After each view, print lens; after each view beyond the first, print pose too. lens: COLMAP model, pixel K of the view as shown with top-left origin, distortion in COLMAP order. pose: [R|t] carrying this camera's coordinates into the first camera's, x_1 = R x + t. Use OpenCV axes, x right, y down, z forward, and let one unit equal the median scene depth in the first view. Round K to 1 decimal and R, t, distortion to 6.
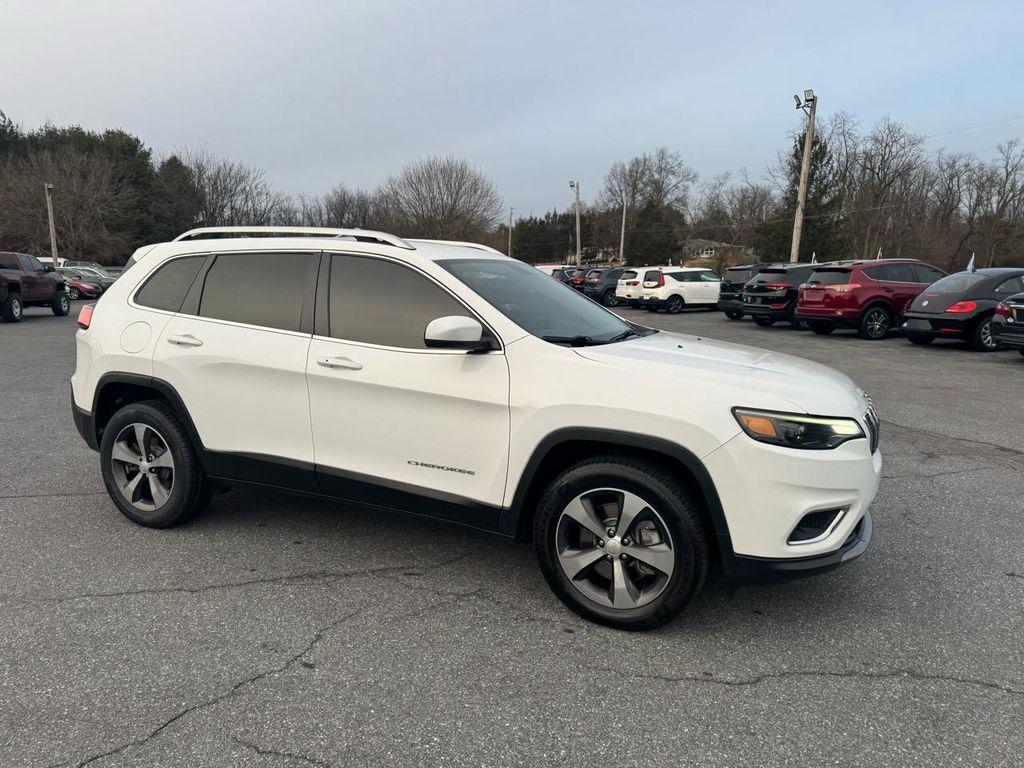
lens RADIAL K [[713.4, 0, 510.4], [0, 713.4, 385.7], [0, 0, 1]] dist [0.098434, -0.130438]
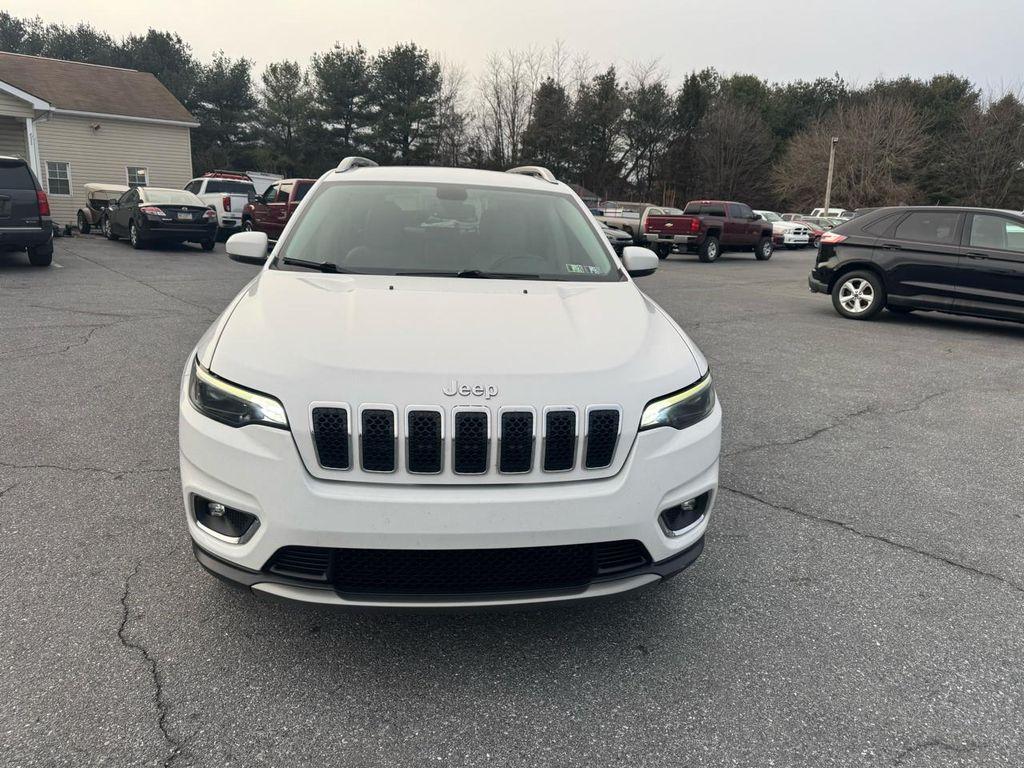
lens RADIAL K [[719.4, 0, 509.9], [0, 719.4, 381.3], [0, 0, 1]] dist [0.052626, -0.059043]
pose [[0.516012, 0.202892, -0.832206, 0.159981], [-0.156150, 0.977545, 0.141504, -0.014133], [0.842229, 0.056931, 0.536106, 0.113408]]
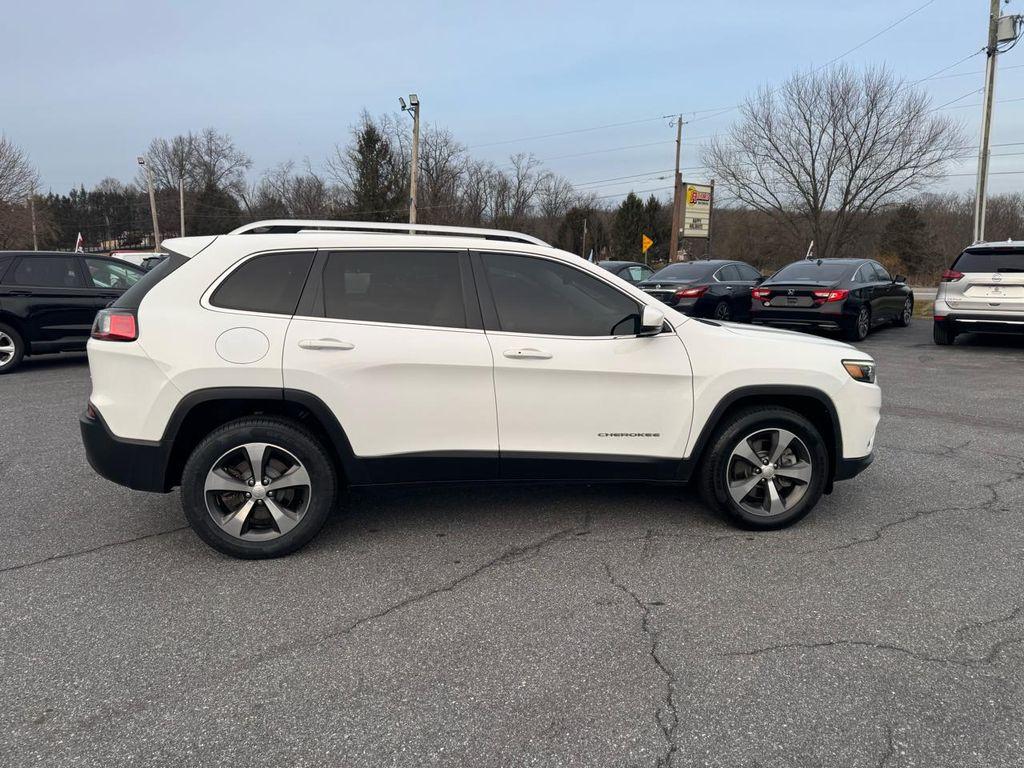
lens RADIAL K [[719.4, 0, 509.9], [0, 719.4, 381.3], [0, 0, 1]] dist [0.052626, -0.059043]
pose [[0.828881, -0.092107, 0.551790, -0.142837], [0.087455, 0.995560, 0.034811, -0.005076], [-0.552547, 0.019403, 0.833256, 0.018327]]
